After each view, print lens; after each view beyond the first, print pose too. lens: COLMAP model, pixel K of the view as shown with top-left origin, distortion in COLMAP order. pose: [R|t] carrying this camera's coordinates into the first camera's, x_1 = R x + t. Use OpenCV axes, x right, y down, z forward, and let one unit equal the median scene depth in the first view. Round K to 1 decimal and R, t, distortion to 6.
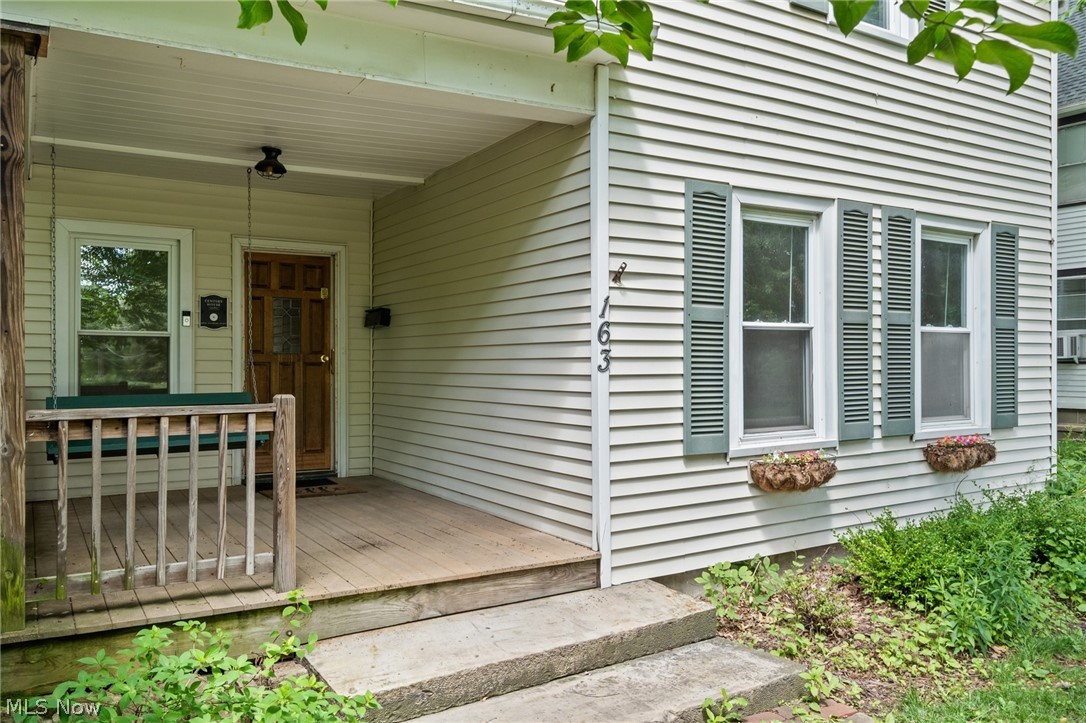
lens RADIAL K [[845.9, 0, 542.3], [0, 845.9, 355.5], [0, 0, 1]] dist [-0.032092, -0.000666]
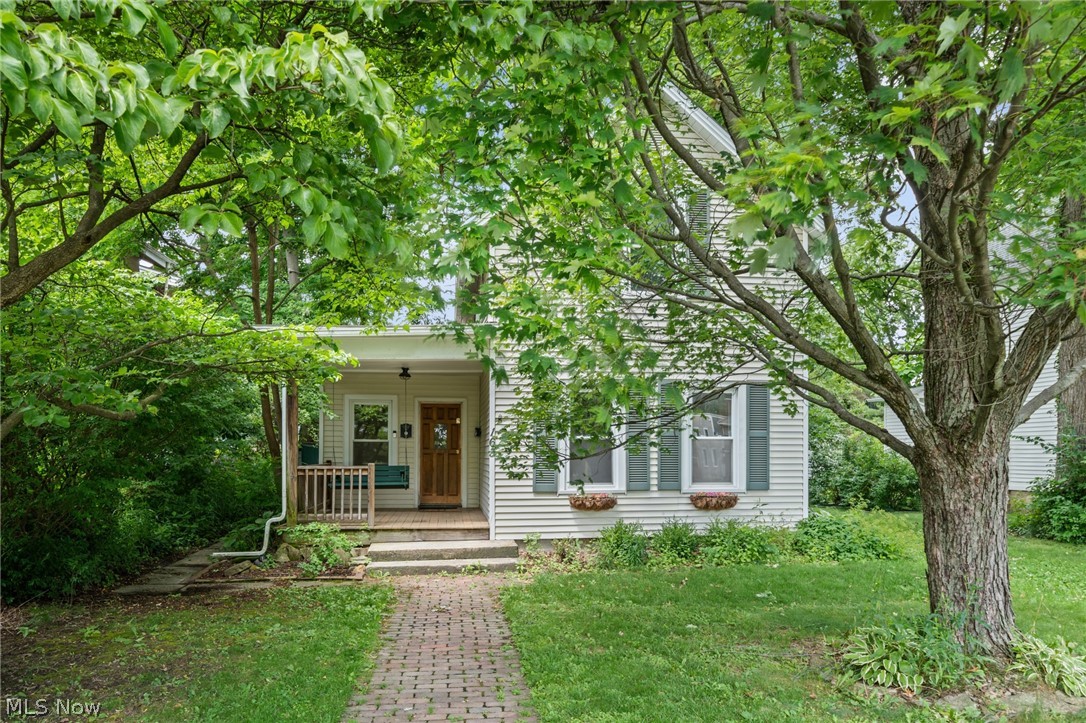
lens RADIAL K [[766.7, 0, 542.4], [0, 766.7, 365.5], [0, 0, 1]] dist [-0.000069, -0.000007]
pose [[0.918900, -0.041385, -0.392314, 0.913031], [-0.000942, 0.994249, -0.107089, -0.007431], [0.394490, 0.098774, 0.913576, -0.907622]]
